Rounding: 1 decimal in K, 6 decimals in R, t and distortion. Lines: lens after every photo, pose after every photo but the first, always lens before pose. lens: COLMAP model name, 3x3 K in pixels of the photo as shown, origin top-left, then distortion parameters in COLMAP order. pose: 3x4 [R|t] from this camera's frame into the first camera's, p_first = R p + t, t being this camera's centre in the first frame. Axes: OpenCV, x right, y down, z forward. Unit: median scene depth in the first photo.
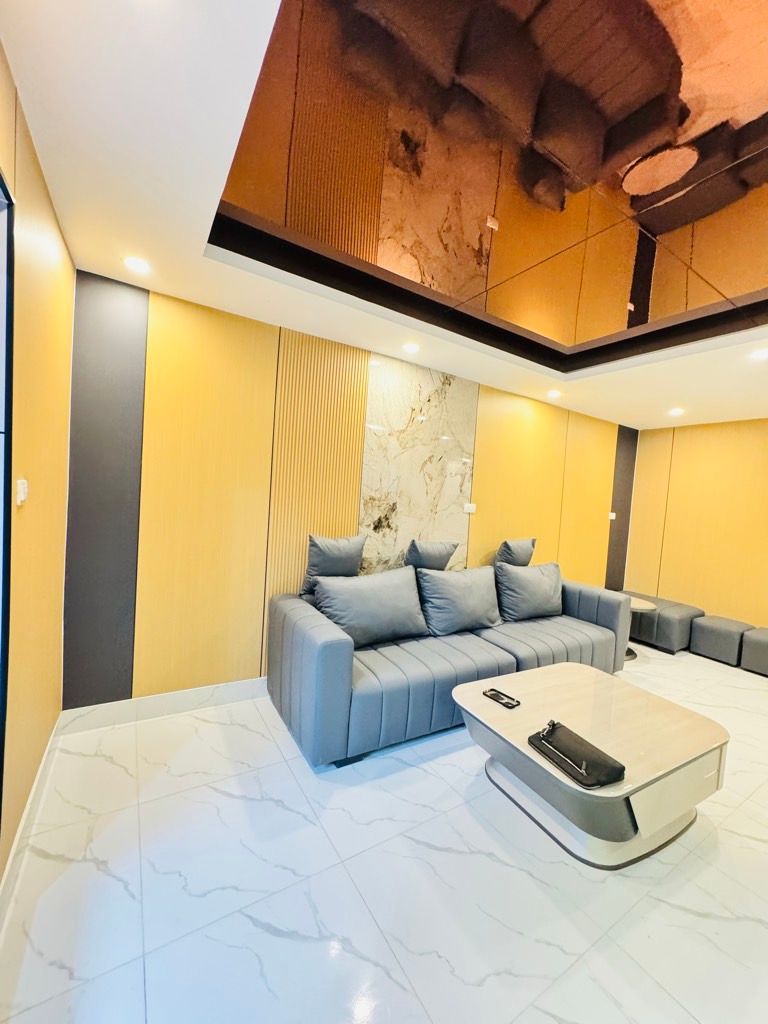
lens RADIAL K [[407.2, 0, 382.6], [0, 407.2, 514.1], [0, 0, 1]] dist [-0.000374, 0.000372]
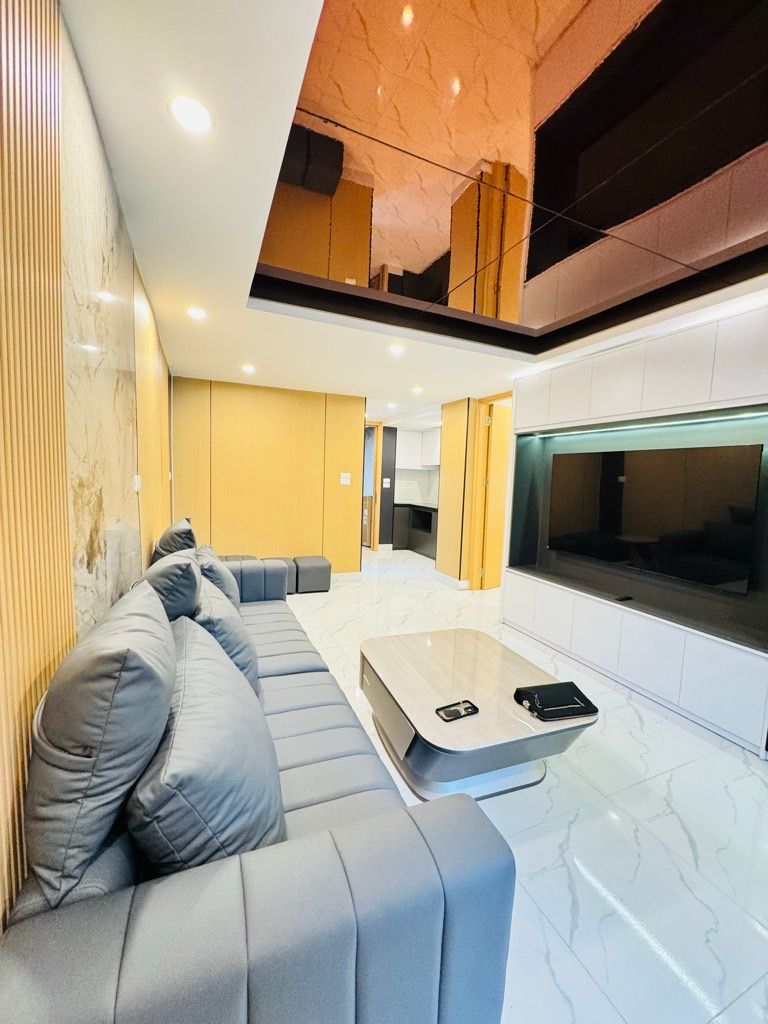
lens RADIAL K [[407.2, 0, 384.2], [0, 407.2, 513.1], [0, 0, 1]] dist [-0.000374, 0.000372]
pose [[0.147477, -0.151961, 0.977322, -0.307833], [0.020940, 0.988385, 0.150521, -0.055166], [-0.988844, -0.001733, 0.148946, 0.623330]]
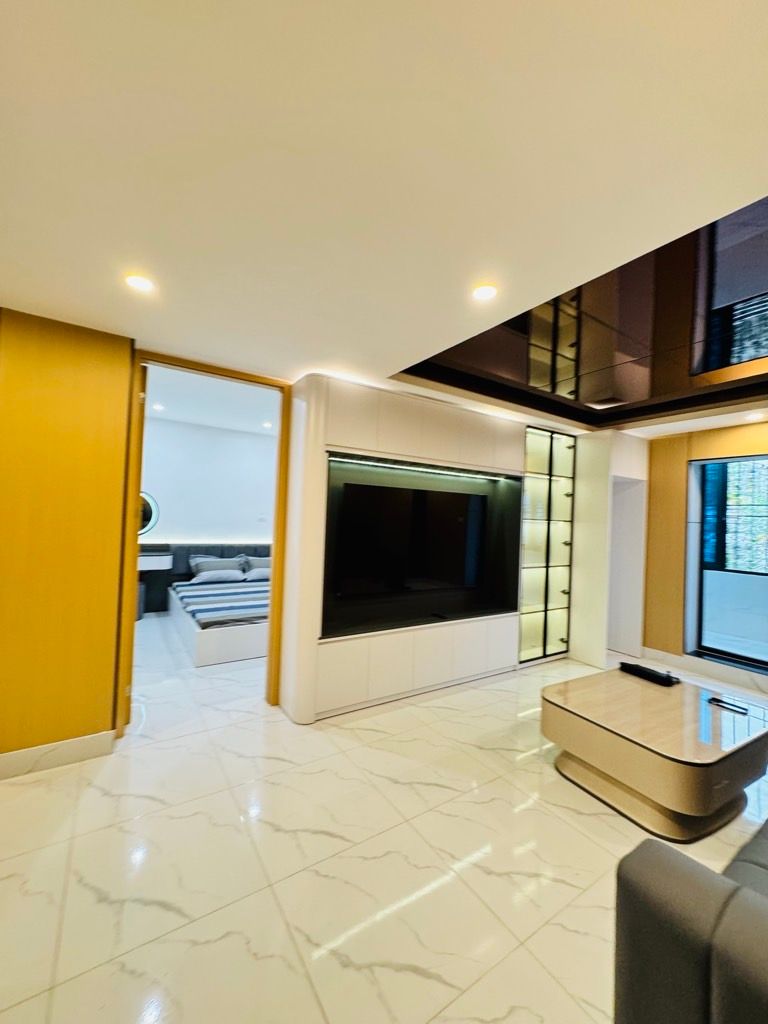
lens RADIAL K [[407.2, 0, 386.0], [0, 407.2, 512.1], [0, 0, 1]] dist [-0.000374, 0.000372]
pose [[-0.993826, -0.108325, -0.023977, 0.801955], [-0.109078, 0.993494, 0.032730, -0.010911], [0.020276, 0.035144, -0.999177, 1.274349]]
